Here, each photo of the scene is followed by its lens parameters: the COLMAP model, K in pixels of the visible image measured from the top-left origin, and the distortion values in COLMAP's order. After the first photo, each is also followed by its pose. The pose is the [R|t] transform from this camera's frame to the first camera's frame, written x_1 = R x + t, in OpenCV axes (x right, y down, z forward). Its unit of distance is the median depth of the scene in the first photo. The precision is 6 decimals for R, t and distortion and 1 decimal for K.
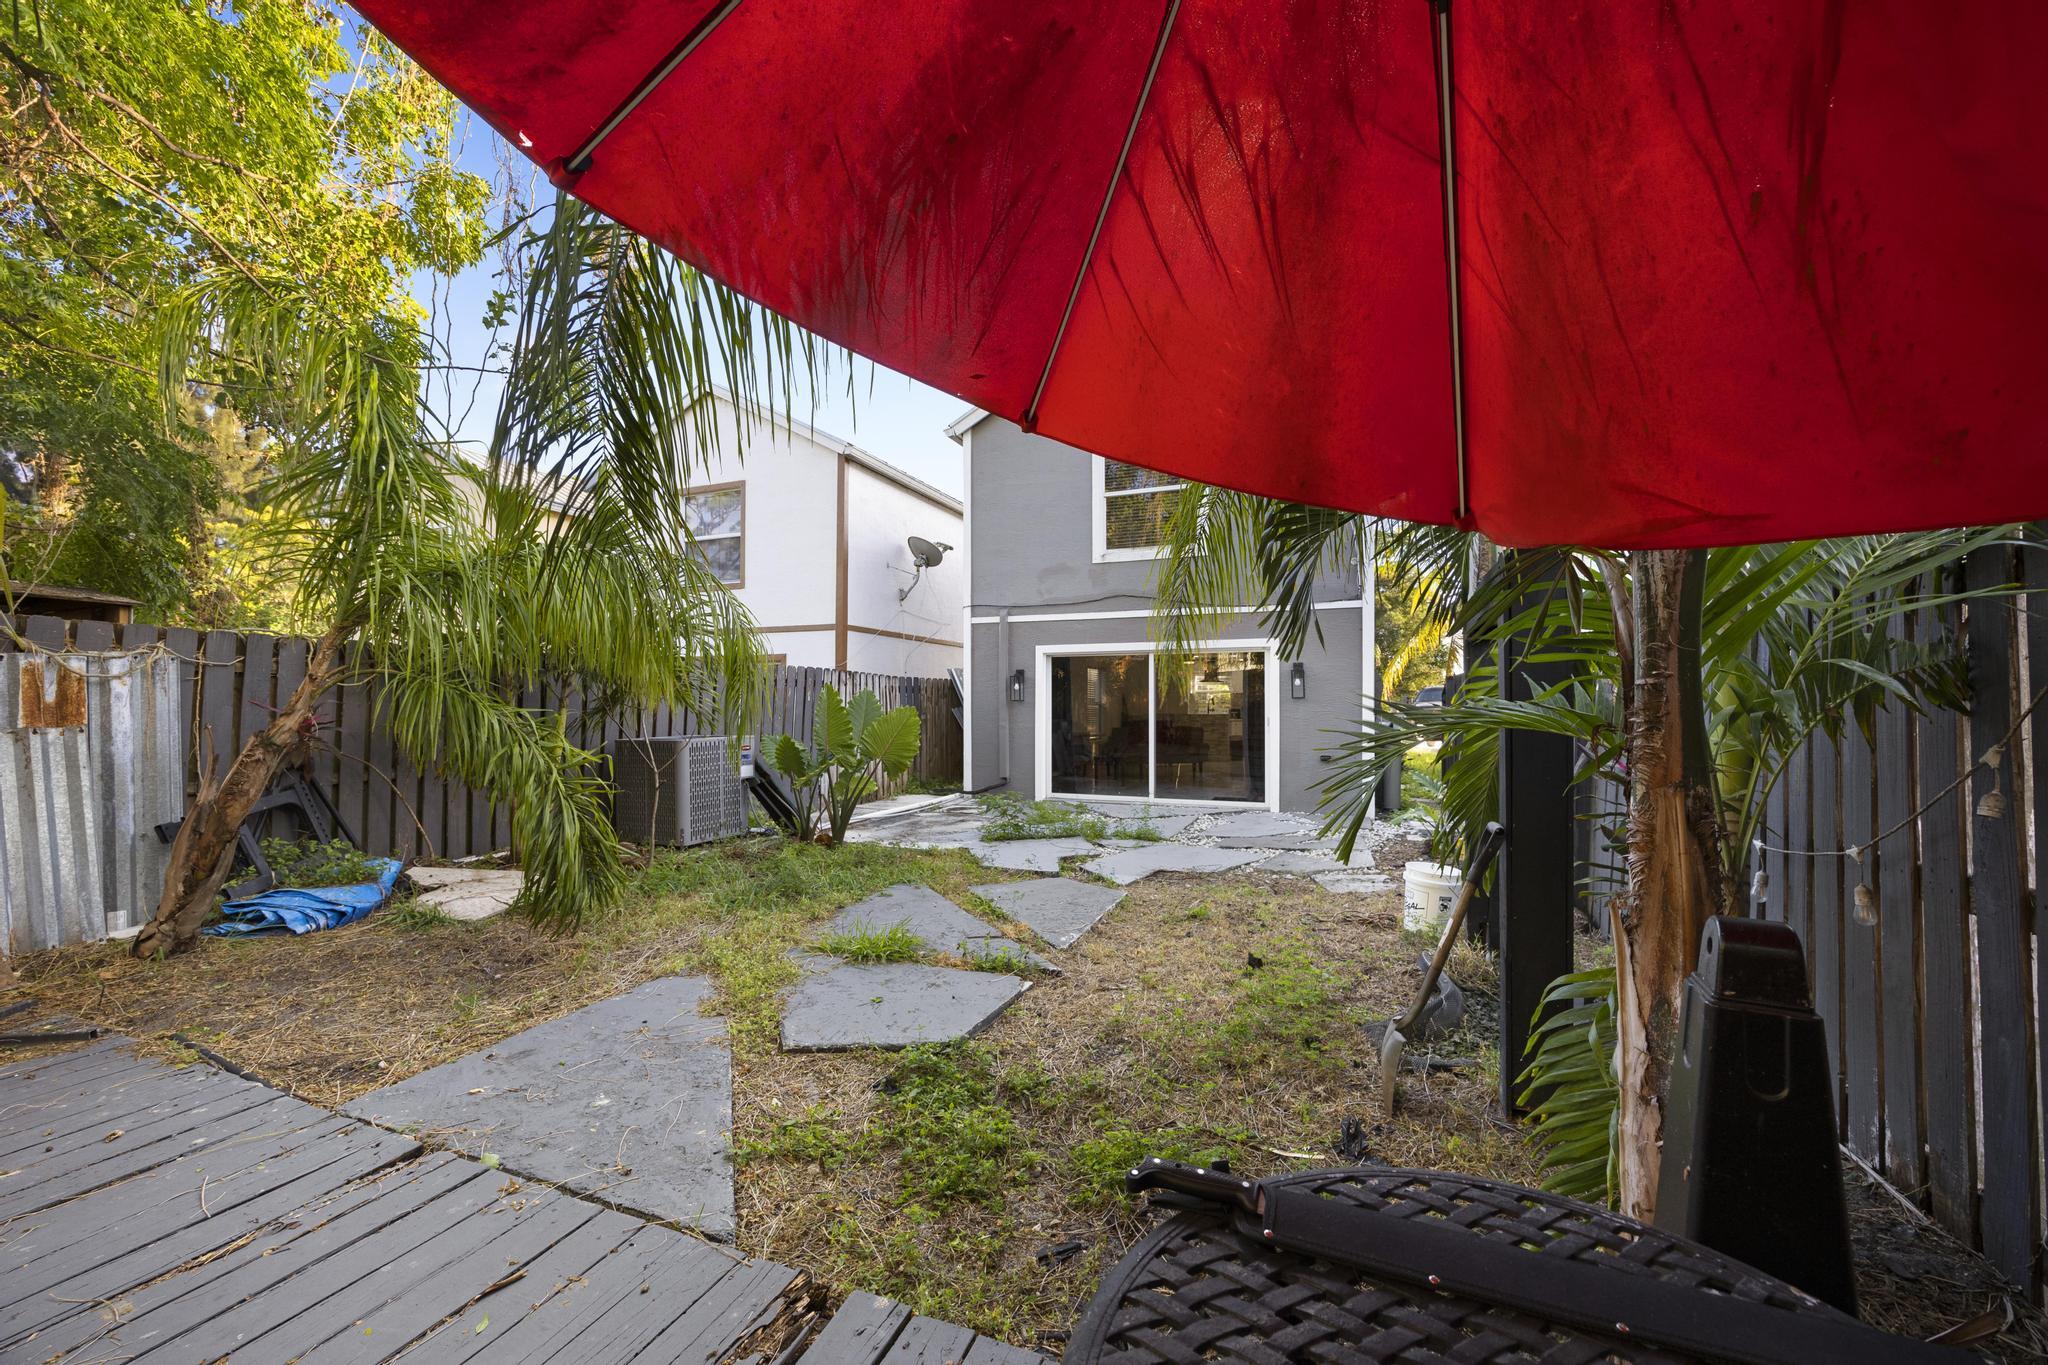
lens RADIAL K [[828.4, 0, 1026.6], [0, 828.4, 692.2], [0, 0, 1]] dist [-0.001377, -0.000228]
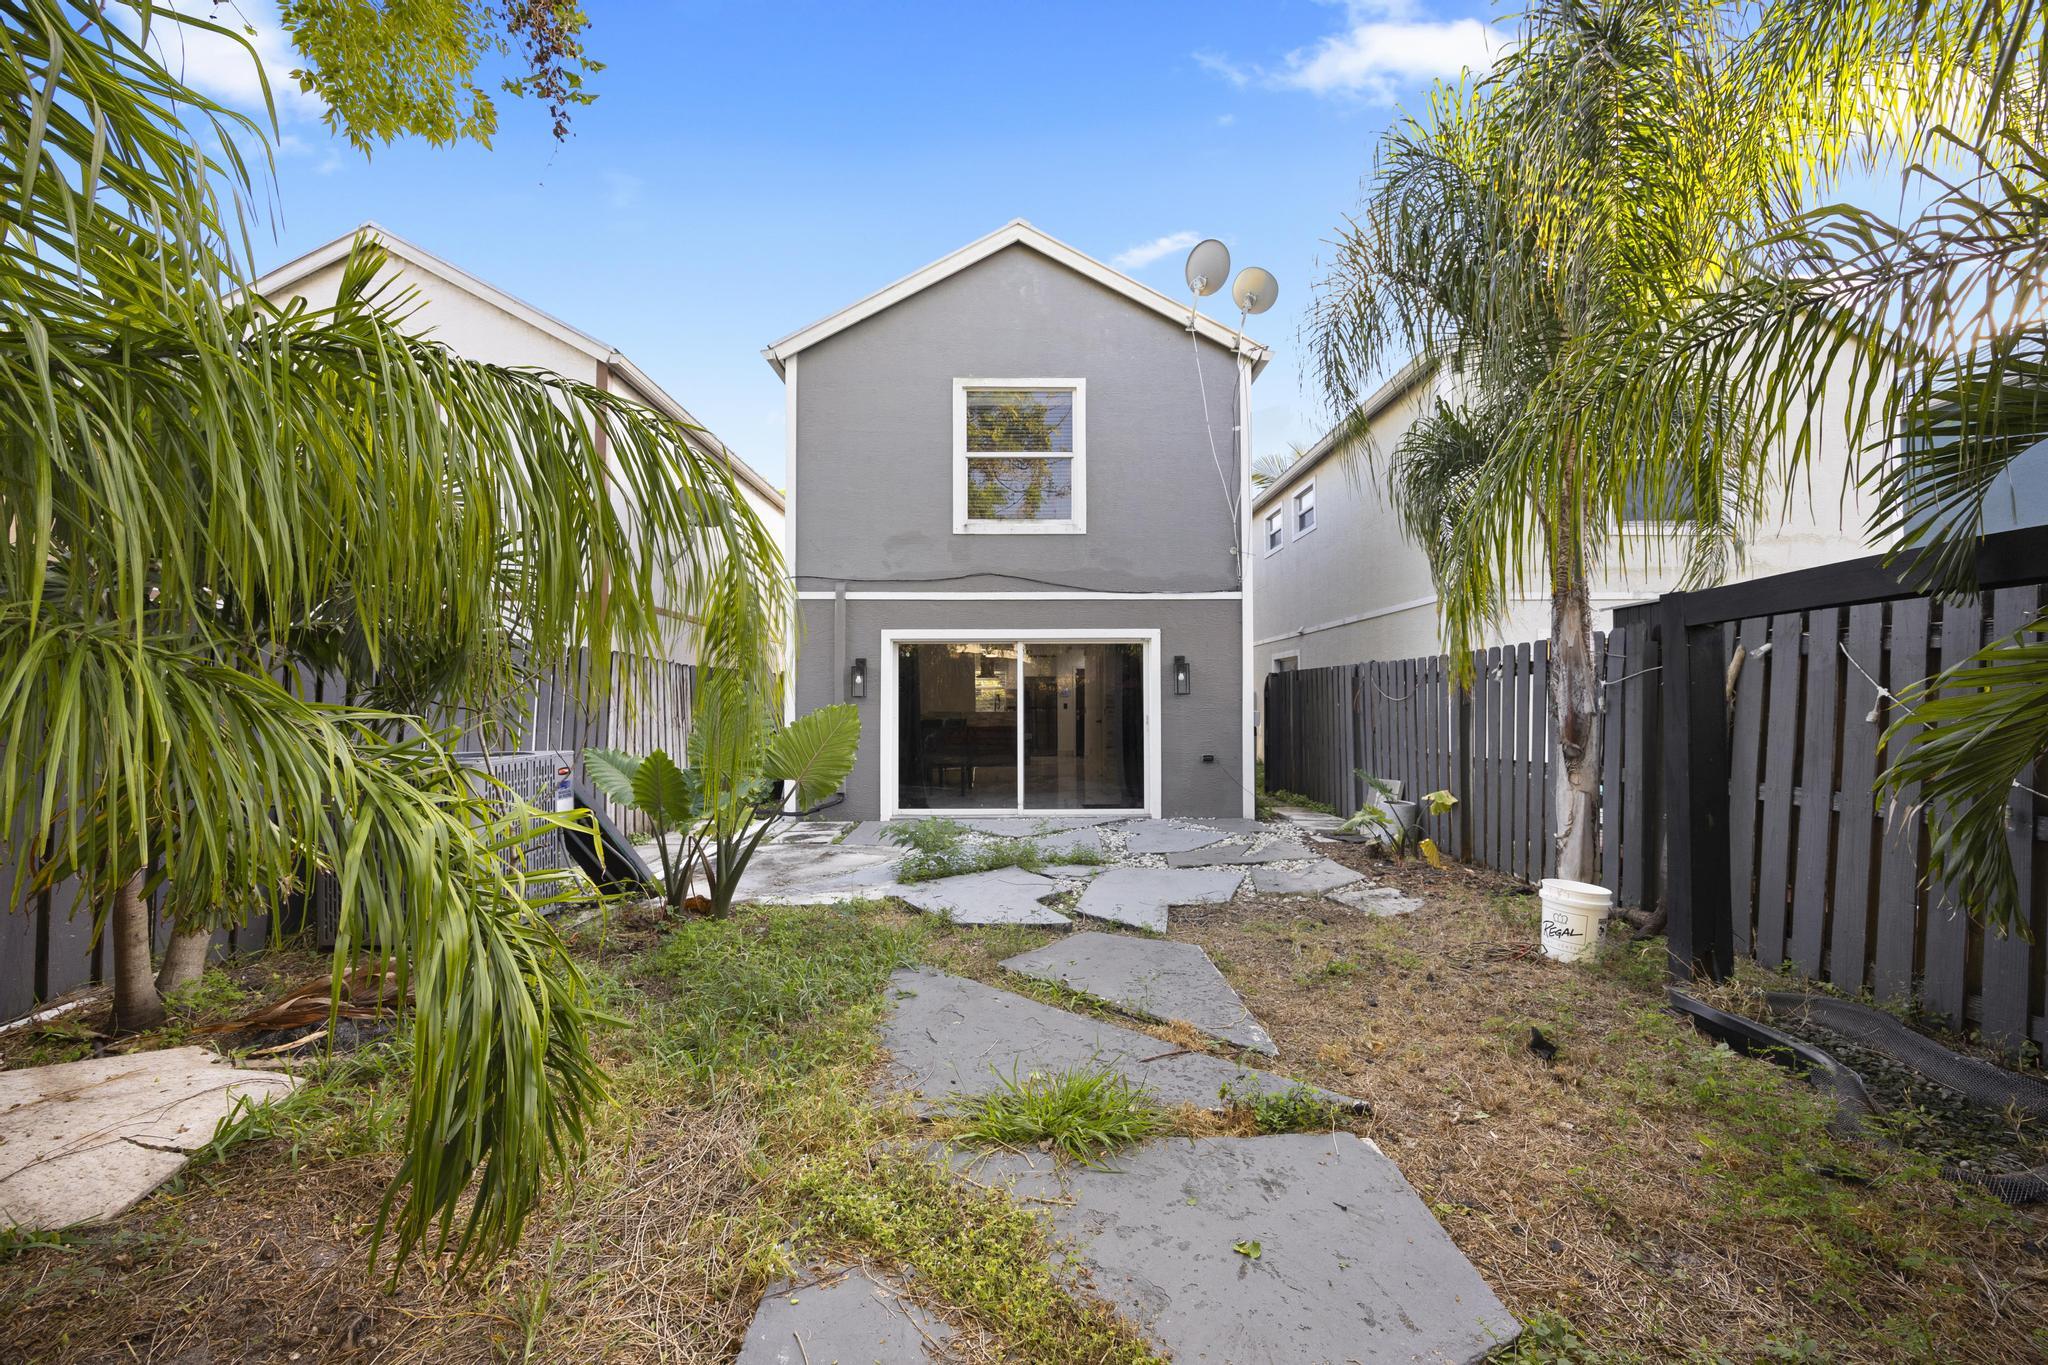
lens RADIAL K [[828.4, 0, 1020.2], [0, 828.4, 679.4], [0, 0, 1]] dist [-0.001377, -0.000228]
pose [[0.919155, 0.008679, 0.393801, -0.189077], [-0.003887, 0.999908, -0.012965, 0.003120], [-0.393878, 0.010386, 0.919104, 0.199540]]
